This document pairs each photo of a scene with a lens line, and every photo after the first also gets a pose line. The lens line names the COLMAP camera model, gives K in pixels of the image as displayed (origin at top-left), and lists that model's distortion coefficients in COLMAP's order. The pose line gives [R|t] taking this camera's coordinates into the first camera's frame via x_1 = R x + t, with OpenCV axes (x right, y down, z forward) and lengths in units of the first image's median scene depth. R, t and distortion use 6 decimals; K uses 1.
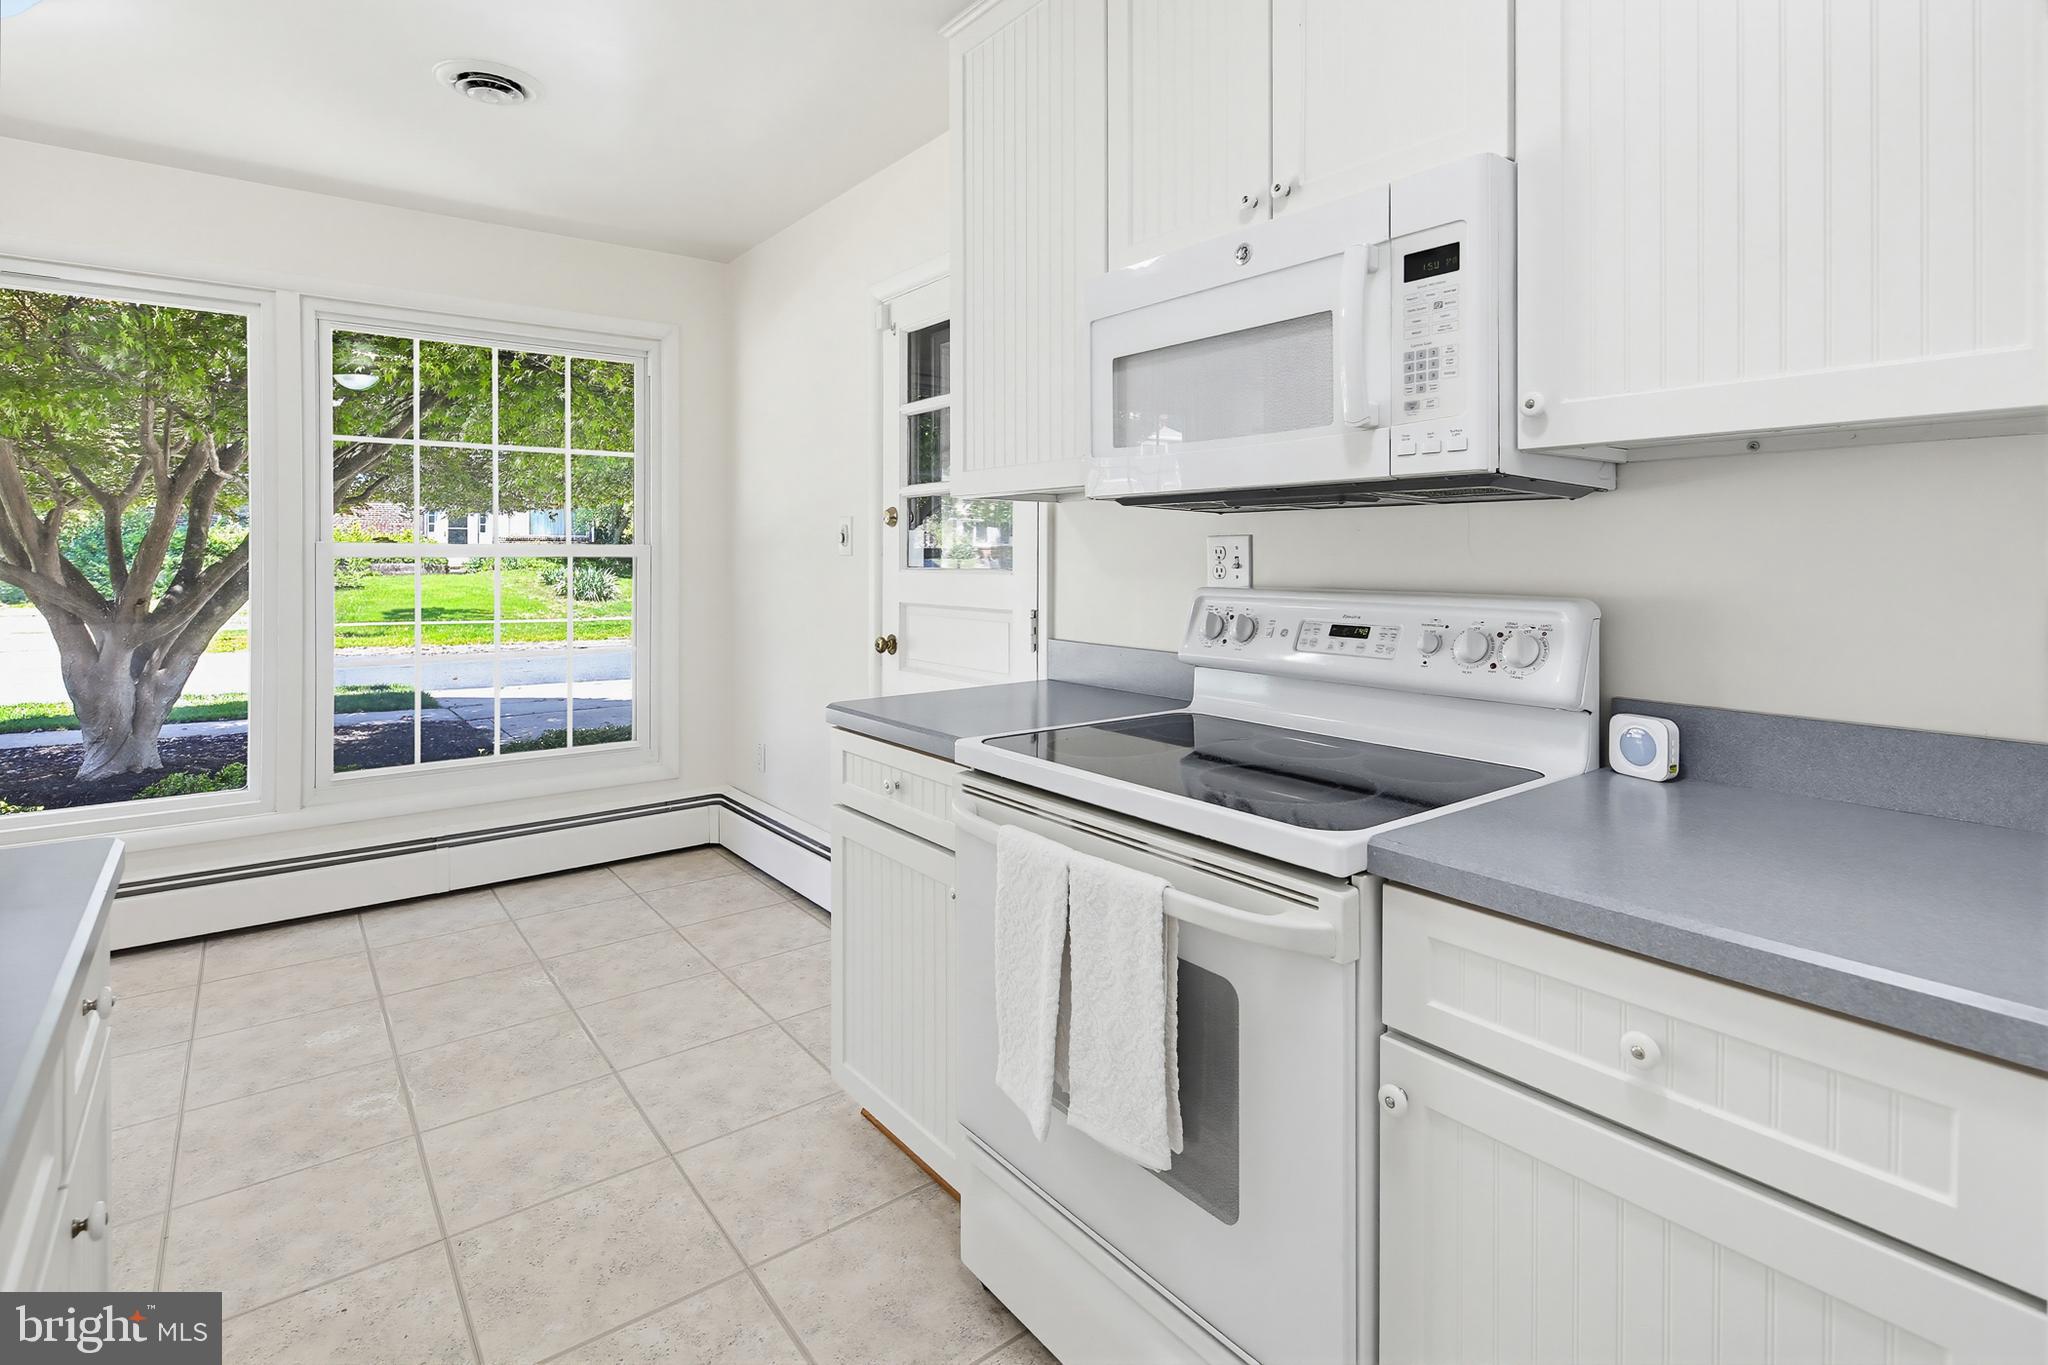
lens RADIAL K [[993.0, 0, 1019.5], [0, 993.0, 555.8], [0, 0, 1]] dist [0.000429, -0.000732]
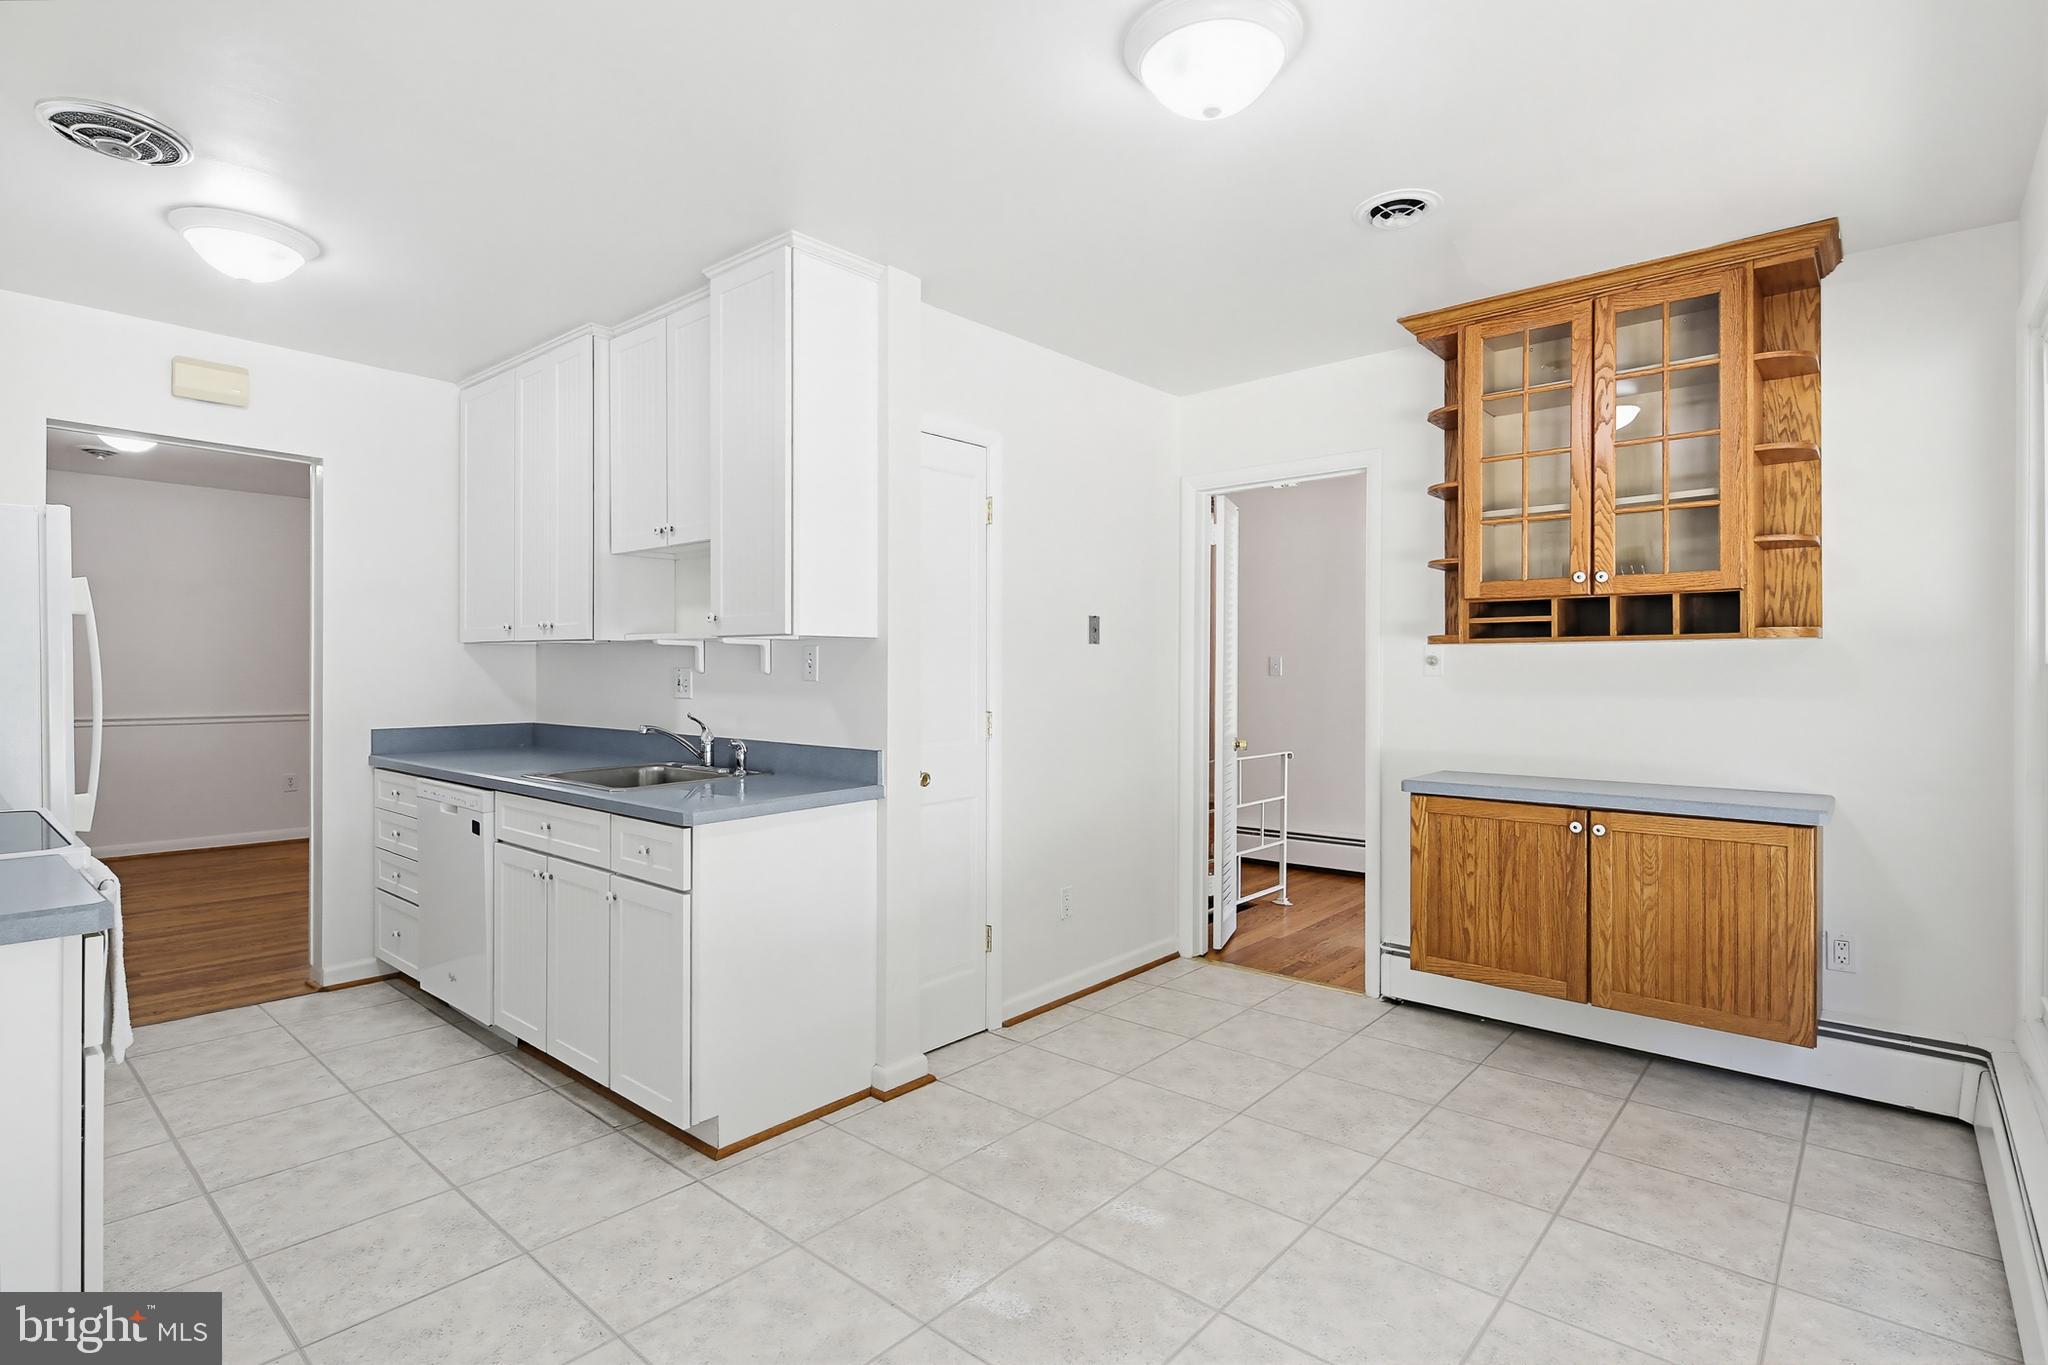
lens RADIAL K [[990.3, 0, 1024.0], [0, 990.3, 676.7], [0, 0, 1]] dist [-0.000068, -0.000307]
pose [[-0.980575, -0.001542, -0.196140, -0.428390], [-0.004066, 0.999914, 0.012467, -0.009052], [0.196103, 0.013022, -0.980497, 1.133152]]
